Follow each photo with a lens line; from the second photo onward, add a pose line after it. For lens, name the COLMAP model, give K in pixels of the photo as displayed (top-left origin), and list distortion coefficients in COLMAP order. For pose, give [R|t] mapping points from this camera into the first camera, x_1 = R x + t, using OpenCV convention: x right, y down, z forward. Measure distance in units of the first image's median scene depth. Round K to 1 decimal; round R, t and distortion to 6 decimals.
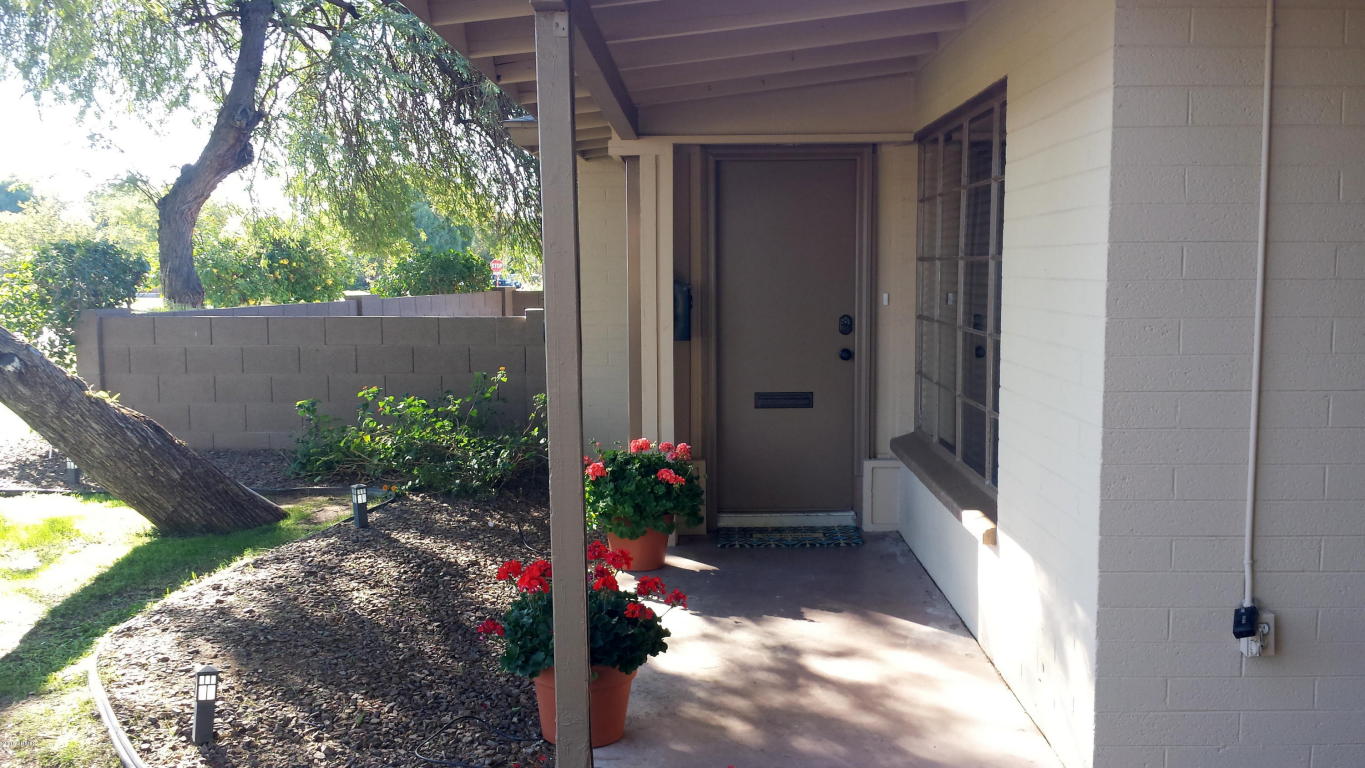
lens RADIAL K [[1291.2, 0, 683.0], [0, 1291.2, 390.5], [0, 0, 1]] dist [0.018963, 0.000000]
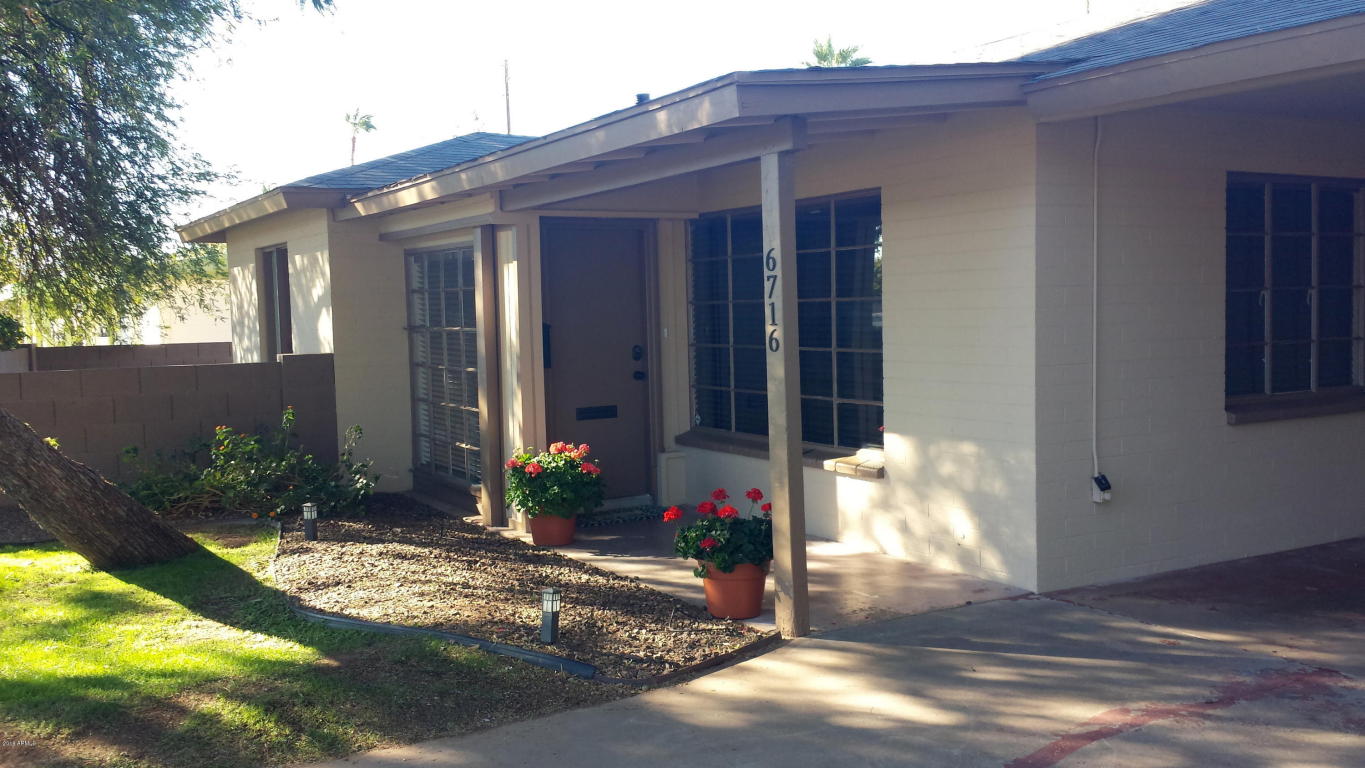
lens RADIAL K [[1291.2, 0, 681.7], [0, 1291.2, 380.9], [0, 0, 1]] dist [0.018963, 0.000000]
pose [[0.860625, -0.045547, 0.507198, -0.528490], [0.069534, 0.997174, -0.028440, 0.019013], [-0.504469, 0.059744, 0.861360, -0.169852]]
